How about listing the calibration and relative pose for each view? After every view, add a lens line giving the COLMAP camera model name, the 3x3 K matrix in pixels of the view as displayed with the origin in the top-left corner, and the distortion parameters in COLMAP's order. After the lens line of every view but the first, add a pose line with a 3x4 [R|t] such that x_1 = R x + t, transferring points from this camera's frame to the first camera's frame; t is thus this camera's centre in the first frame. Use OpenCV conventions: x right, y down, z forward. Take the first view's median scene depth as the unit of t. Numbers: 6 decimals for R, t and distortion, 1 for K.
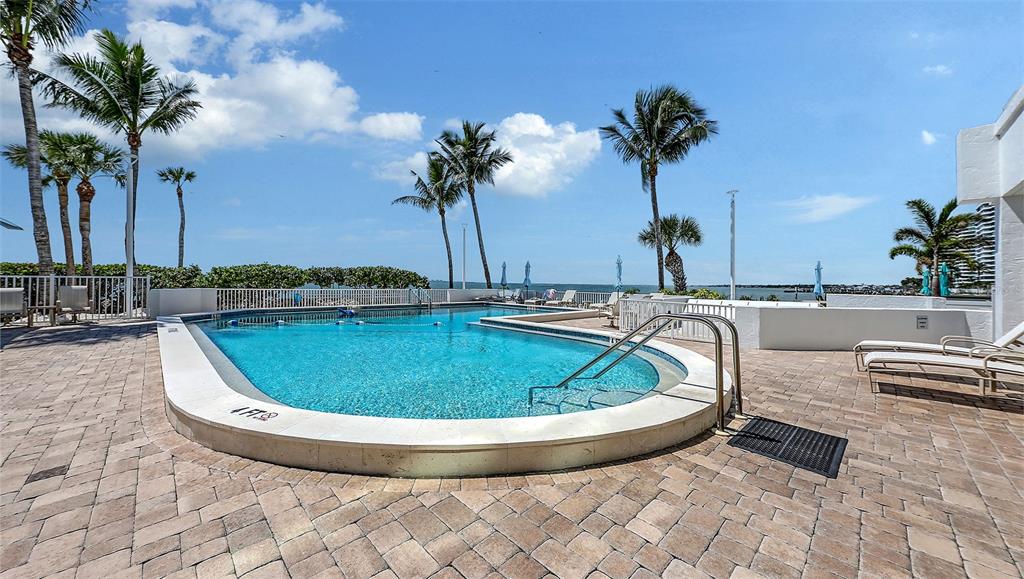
lens RADIAL K [[375.6, 0, 509.2], [0, 375.6, 262.2], [0, 0, 1]] dist [-0.002001, -0.000338]
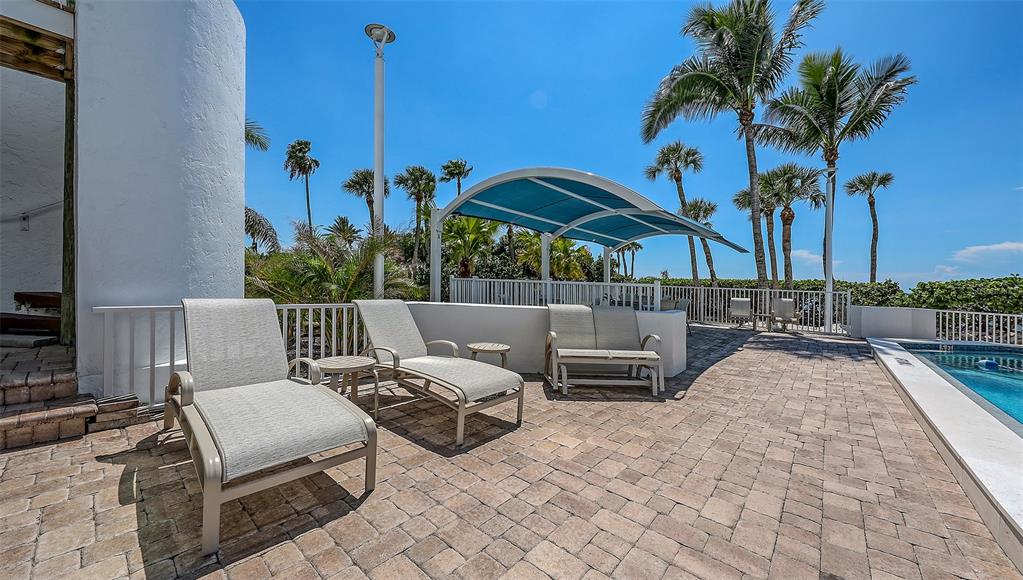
lens RADIAL K [[348.3, 0, 511.5], [0, 348.3, 290.0], [0, 0, 1]] dist [-0.000449, -0.000065]
pose [[0.078226, 0.019290, -0.996749, -0.140074], [0.012757, 0.999712, 0.020348, 0.004412], [0.996854, -0.014307, 0.077957, 0.077716]]
